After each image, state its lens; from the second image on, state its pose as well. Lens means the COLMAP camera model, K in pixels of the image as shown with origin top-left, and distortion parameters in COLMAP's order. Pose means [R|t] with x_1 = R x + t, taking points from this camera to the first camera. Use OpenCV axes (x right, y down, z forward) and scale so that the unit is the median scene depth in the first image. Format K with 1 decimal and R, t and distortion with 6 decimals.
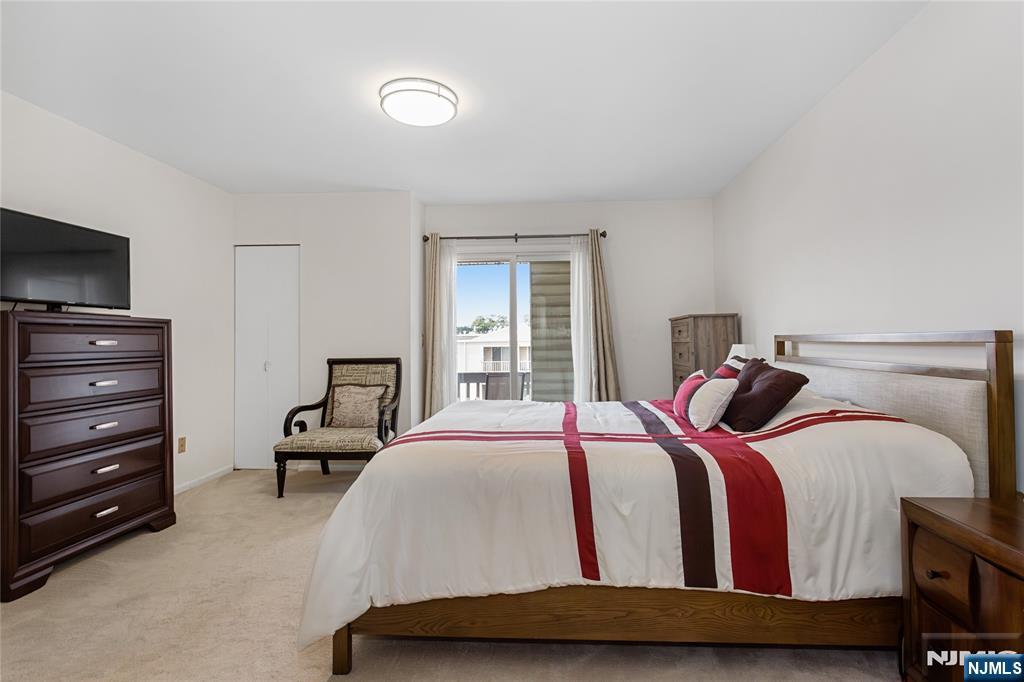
lens RADIAL K [[496.2, 0, 513.4], [0, 496.2, 336.9], [0, 0, 1]] dist [0.001065, 0.001867]
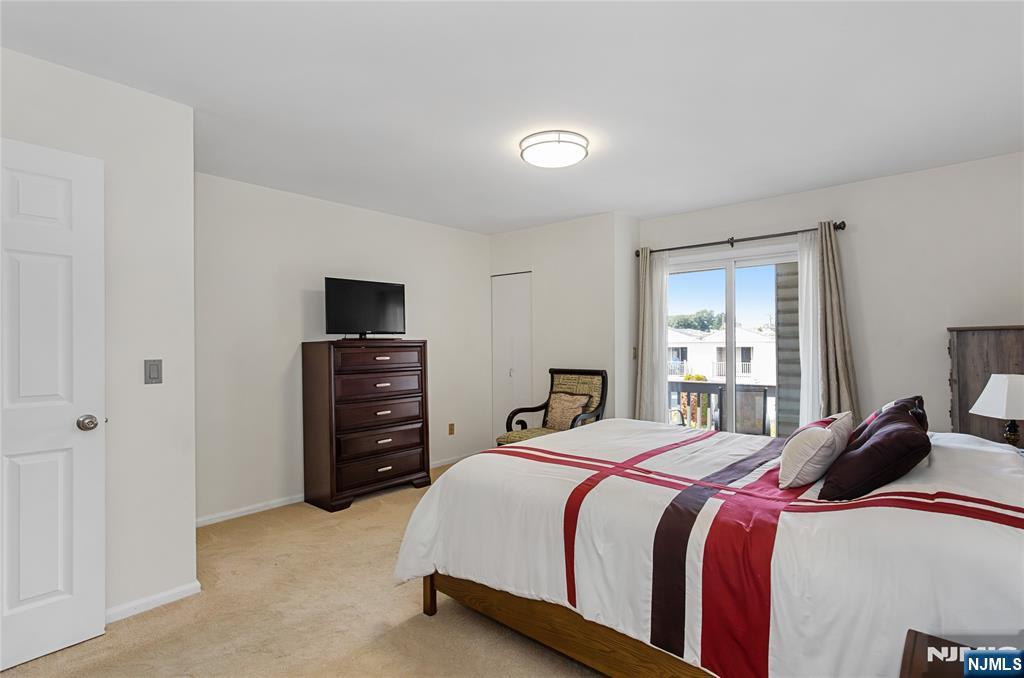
lens RADIAL K [[496.2, 0, 510.9], [0, 496.2, 343.2], [0, 0, 1]] dist [0.001065, 0.001867]
pose [[0.784579, 0.004583, -0.620012, 0.289091], [0.010728, 0.999723, 0.020965, -0.042821], [0.619936, -0.023101, 0.784312, 0.032582]]
